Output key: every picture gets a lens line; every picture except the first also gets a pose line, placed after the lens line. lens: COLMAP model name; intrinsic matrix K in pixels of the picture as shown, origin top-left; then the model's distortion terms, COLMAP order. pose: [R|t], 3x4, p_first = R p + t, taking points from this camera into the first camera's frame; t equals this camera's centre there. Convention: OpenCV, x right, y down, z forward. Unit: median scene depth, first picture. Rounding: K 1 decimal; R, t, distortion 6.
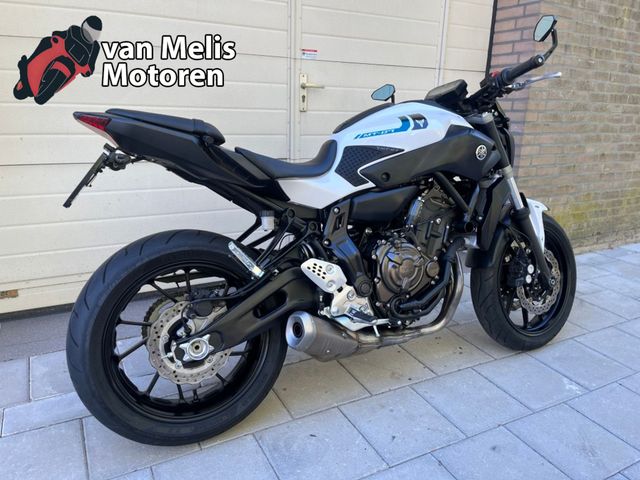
lens RADIAL K [[494.3, 0, 317.5], [0, 494.3, 242.4], [0, 0, 1]] dist [0.052248, -0.078816]
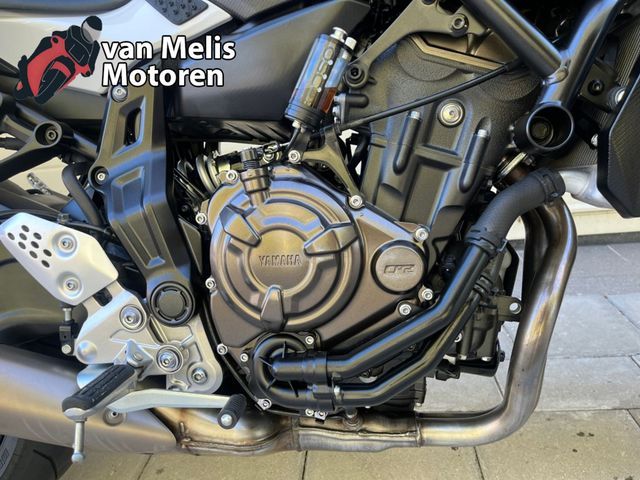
lens RADIAL K [[494.3, 0, 315.4], [0, 494.3, 244.7], [0, 0, 1]] dist [0.052248, -0.078816]
pose [[0.826945, 0.071254, -0.557750, 0.381990], [-0.033776, 0.996442, 0.077220, 0.017813], [0.561267, -0.045019, 0.826409, 0.748863]]
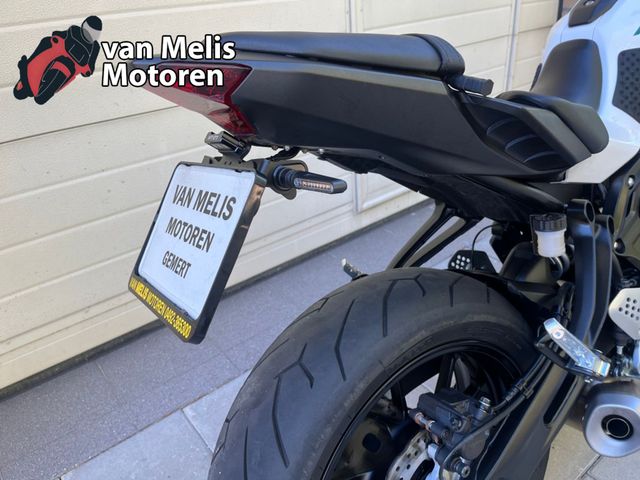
lens RADIAL K [[494.3, 0, 318.3], [0, 494.3, 246.1], [0, 0, 1]] dist [0.052248, -0.078816]
pose [[0.979565, -0.166933, 0.112189, -0.349761], [0.138486, 0.964308, 0.225681, -0.162225], [-0.145858, -0.205532, 0.967720, 0.514947]]
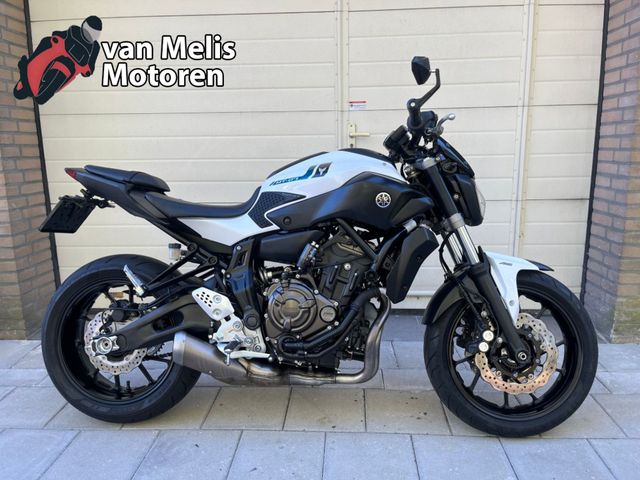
lens RADIAL K [[494.3, 0, 317.6], [0, 494.3, 239.7], [0, 0, 1]] dist [0.052248, -0.078816]
pose [[0.848808, 0.059513, -0.525341, 0.768700], [-0.105123, 0.992802, -0.057381, -0.037504], [0.518145, 0.103931, 0.848955, 0.132479]]
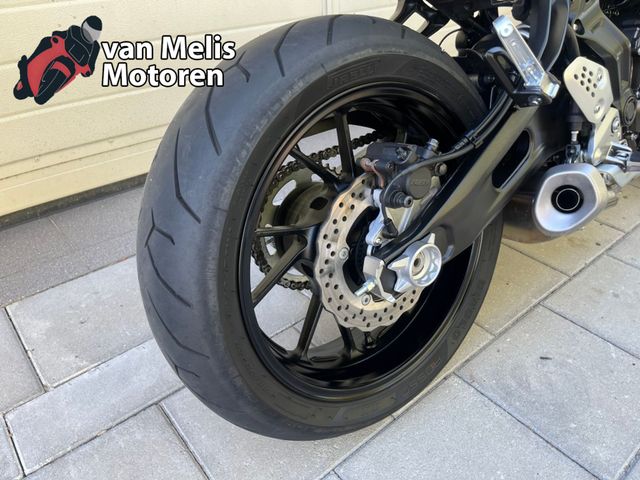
lens RADIAL K [[494.3, 0, 323.6], [0, 494.3, 250.0], [0, 0, 1]] dist [0.052248, -0.078816]
pose [[0.976392, -0.156823, 0.148541, -0.348914], [0.107007, 0.948536, 0.298041, 0.037200], [-0.187636, -0.275110, 0.942925, 0.480413]]
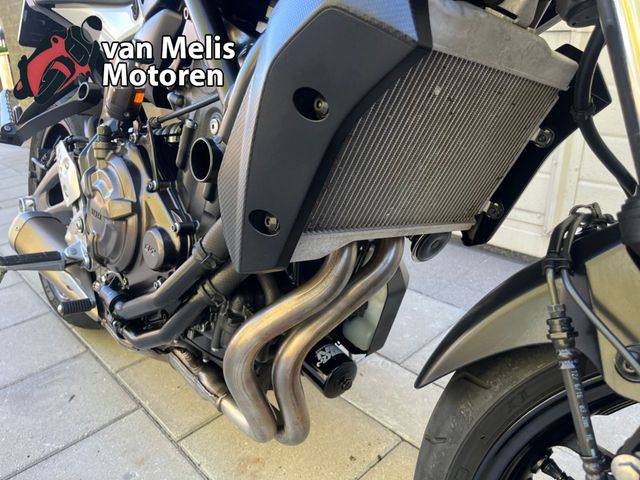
lens RADIAL K [[494.3, 0, 314.7], [0, 494.3, 241.6], [0, 0, 1]] dist [0.052248, -0.078816]
pose [[0.247226, 0.320408, -0.914450, 0.634548], [-0.224424, 0.937018, 0.267641, -0.081901], [0.942610, 0.139057, 0.303562, 1.052718]]
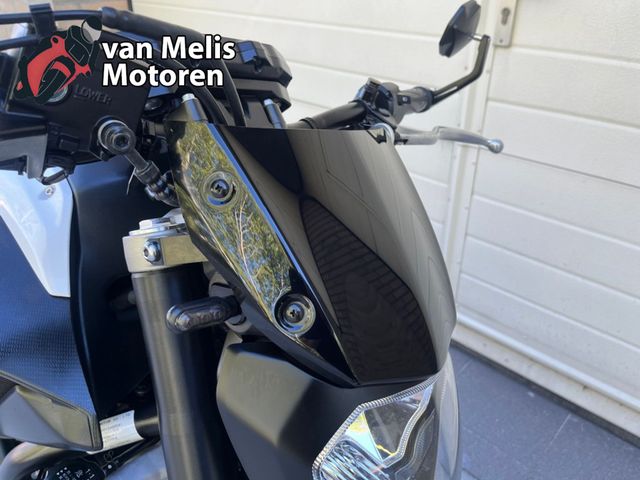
lens RADIAL K [[494.3, 0, 324.5], [0, 494.3, 244.3], [0, 0, 1]] dist [0.052248, -0.078816]
pose [[0.292639, 0.462085, -0.837162, 0.605585], [-0.244715, 0.882523, 0.401581, -0.403303], [0.924379, 0.087348, 0.371340, 1.146570]]
